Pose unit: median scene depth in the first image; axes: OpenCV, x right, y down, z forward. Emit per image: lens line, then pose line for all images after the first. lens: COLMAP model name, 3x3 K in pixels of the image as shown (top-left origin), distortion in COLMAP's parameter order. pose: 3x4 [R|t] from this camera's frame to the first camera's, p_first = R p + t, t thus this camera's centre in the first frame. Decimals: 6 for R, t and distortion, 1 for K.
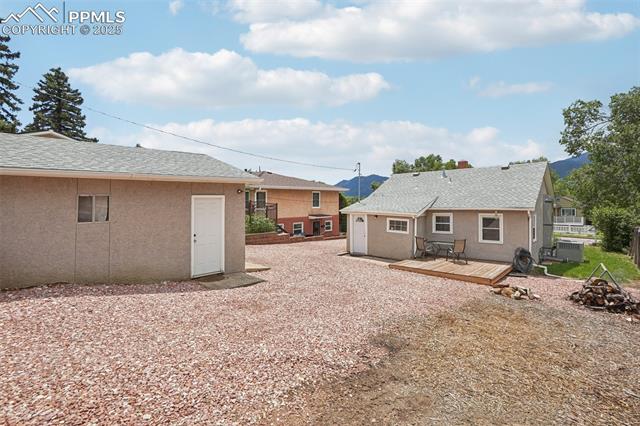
lens RADIAL K [[323.5, 0, 323.4], [0, 323.5, 208.1], [0, 0, 1]] dist [0.000954, 0.002911]
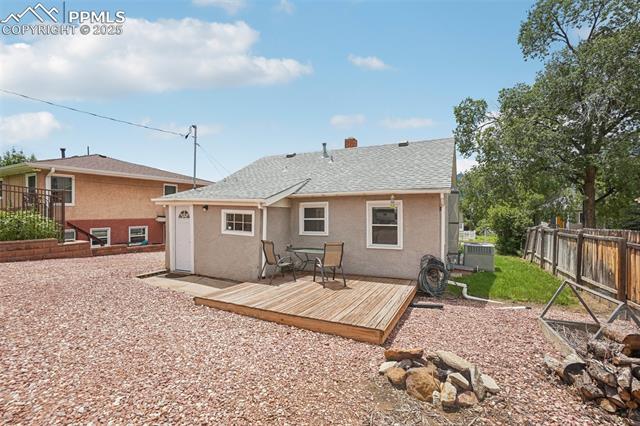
lens RADIAL K [[292.6, 0, 319.3], [0, 292.6, 217.8], [0, 0, 1]] dist [-0.029012, -0.000173]
pose [[0.969248, 0.002725, 0.246069, 0.245655], [-0.000451, 0.999957, -0.009296, 0.051404], [-0.246084, 0.008899, 0.969208, 0.464894]]
